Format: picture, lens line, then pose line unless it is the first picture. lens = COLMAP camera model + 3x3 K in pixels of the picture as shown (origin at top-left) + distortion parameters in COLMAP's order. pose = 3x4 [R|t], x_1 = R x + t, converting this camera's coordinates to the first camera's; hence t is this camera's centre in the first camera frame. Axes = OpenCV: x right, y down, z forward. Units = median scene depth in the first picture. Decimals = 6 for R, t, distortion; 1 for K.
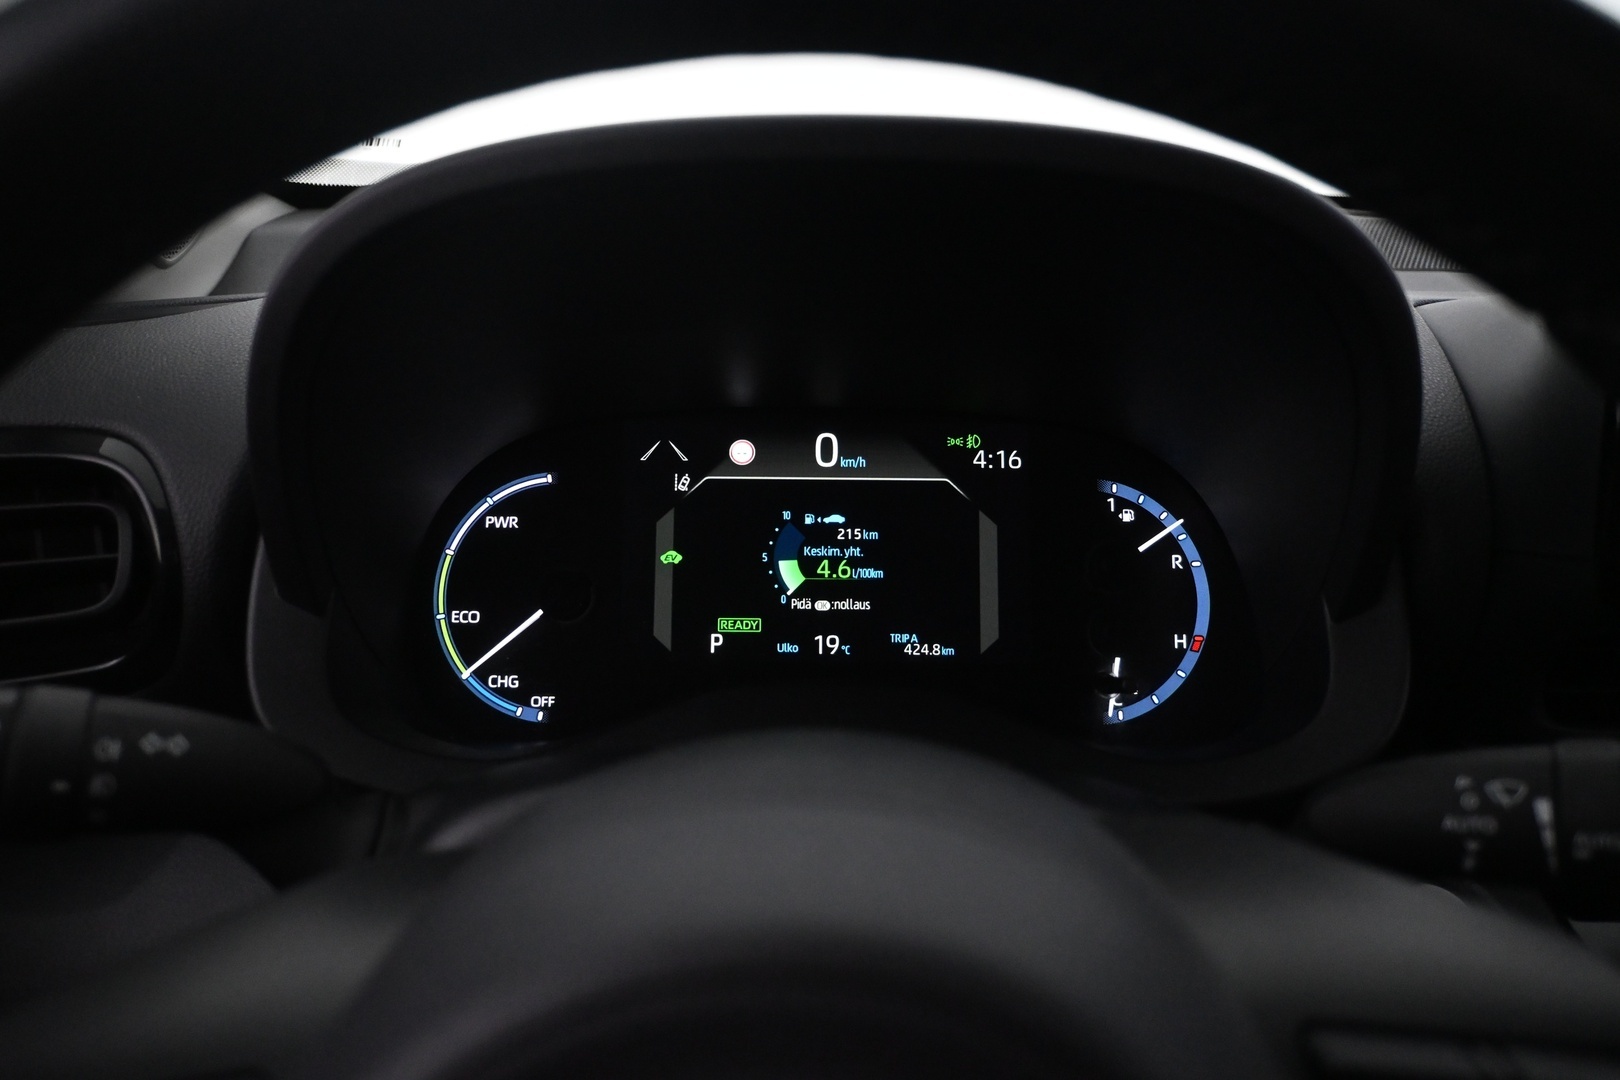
lens RADIAL K [[1145.1, 0, 804.9], [0, 1145.1, 543.9], [0, 0, 1]] dist [-0.018020, -0.003727]
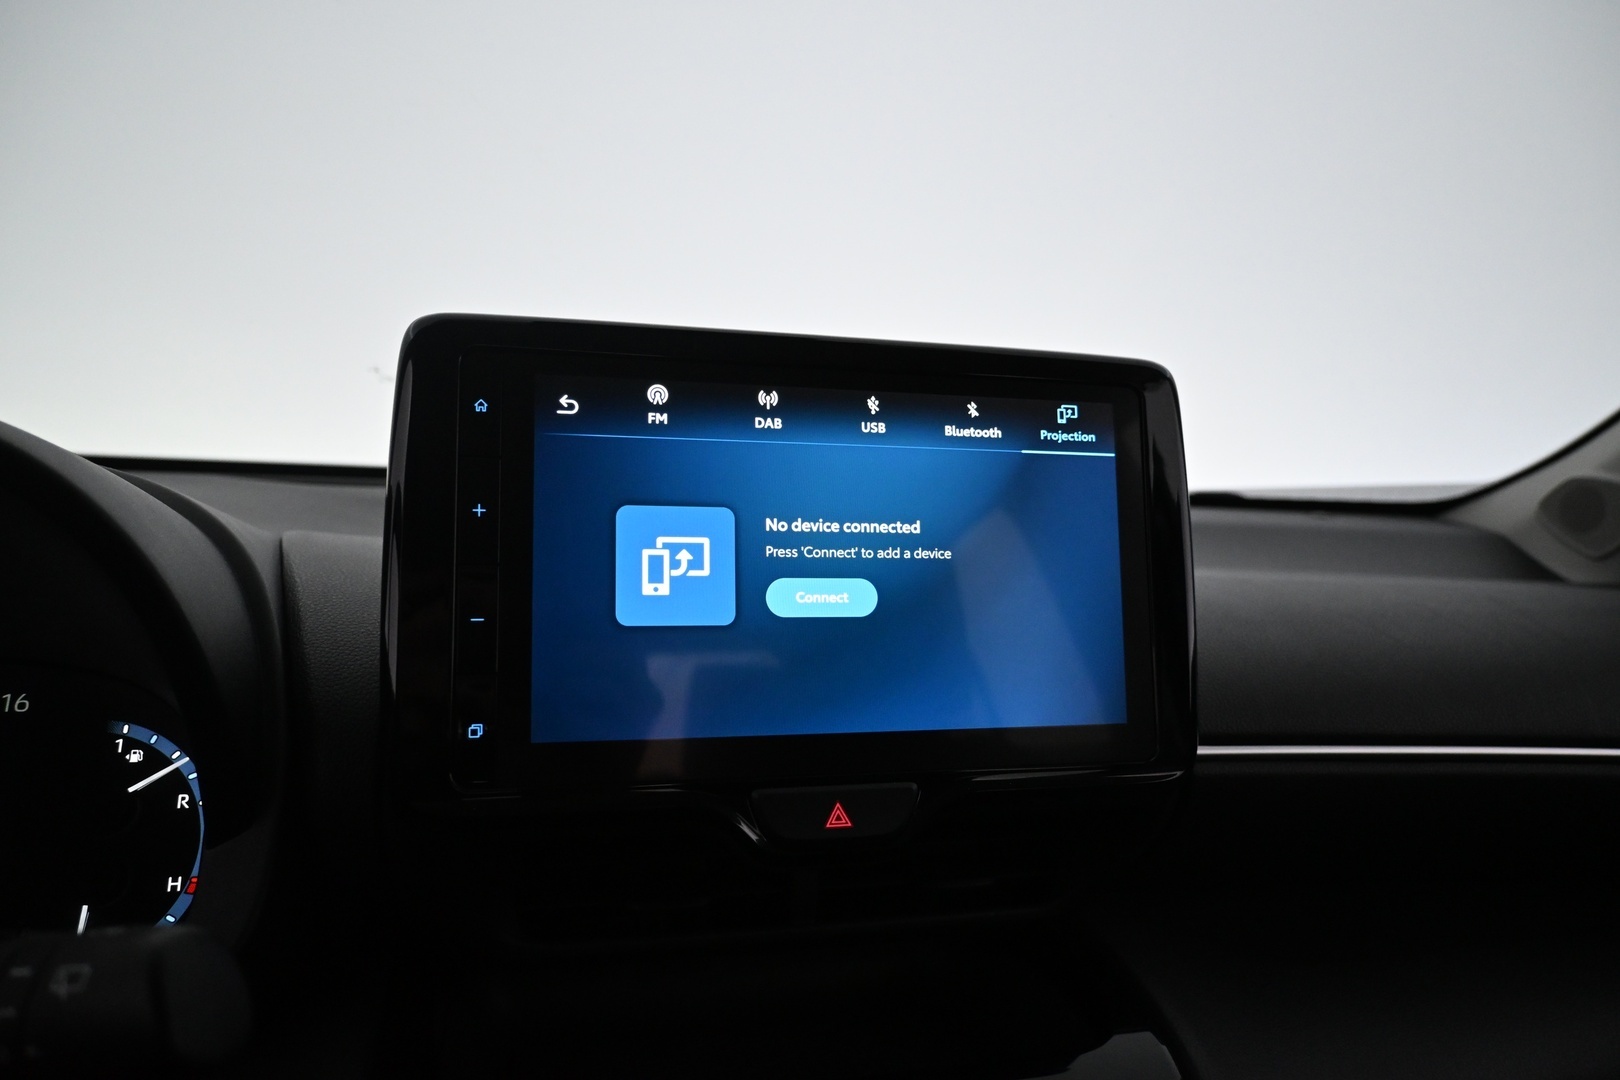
lens RADIAL K [[1125.3, 0, 811.2], [0, 1125.3, 548.0], [0, 0, 1]] dist [-0.019156, 0.000949]
pose [[0.966849, 0.008467, 0.255208, 0.601699], [0.052458, 0.971545, -0.230972, 0.054467], [-0.249902, 0.236703, 0.938893, -0.099536]]
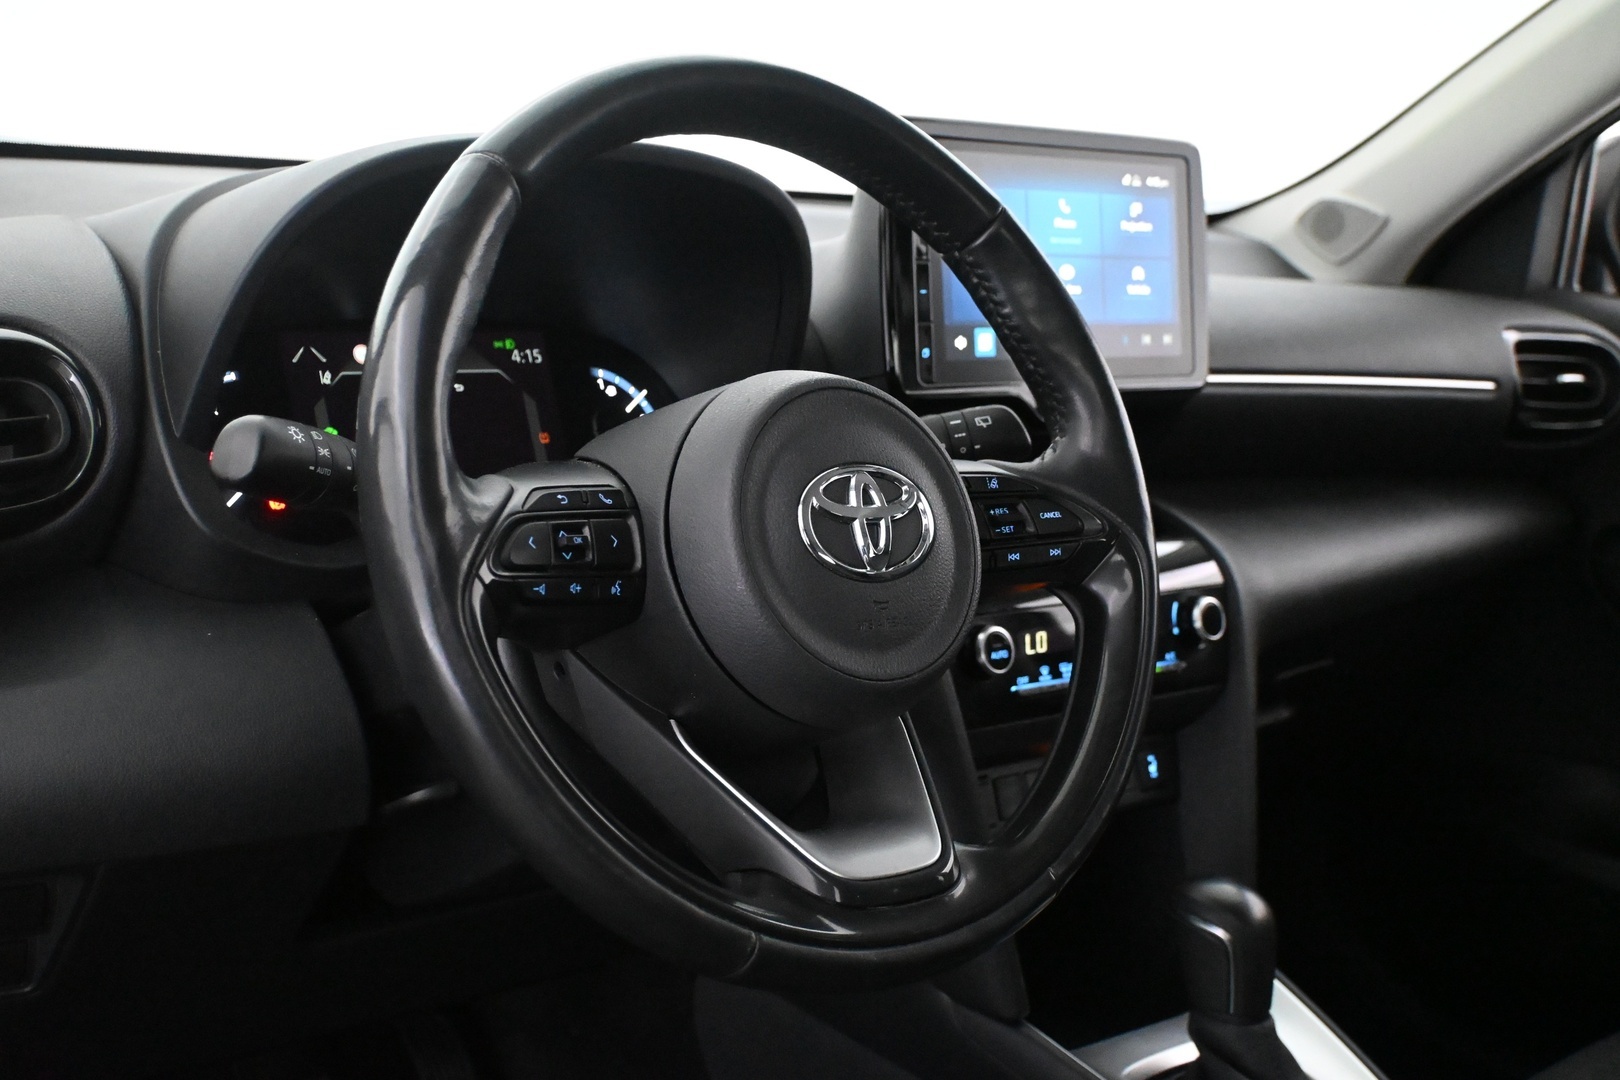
lens RADIAL K [[1968.2, 0, 806.4], [0, 1968.2, 536.8], [0, 0, 1]] dist [0.001736, 0.000000]
pose [[0.761945, -0.078361, 0.642884, -1.161658], [0.138812, 0.989344, -0.043929, 0.305081], [-0.632591, 0.122711, 0.764703, -1.059523]]
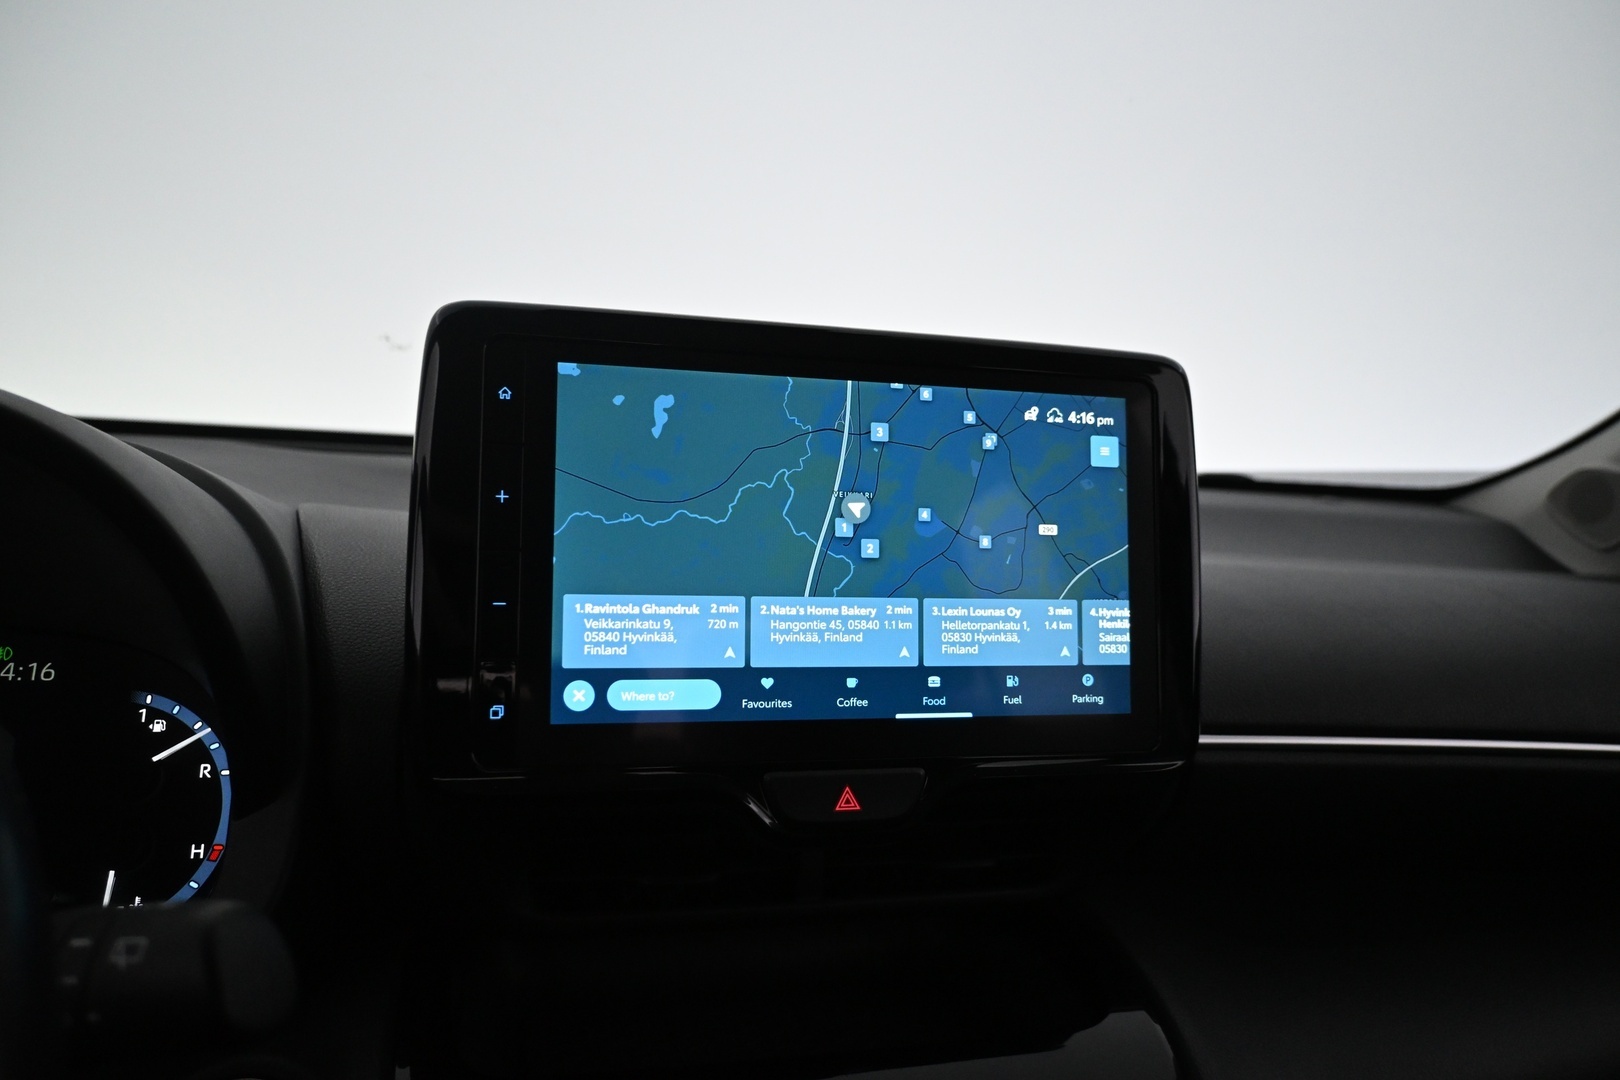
lens RADIAL K [[1145.1, 0, 810.5], [0, 1145.1, 546.4], [0, 0, 1]] dist [-0.018020, -0.003727]
pose [[0.966813, 0.018976, 0.254779, 0.582333], [0.033576, 0.979151, -0.200340, 0.040783], [-0.253268, 0.202246, 0.946019, -0.132178]]
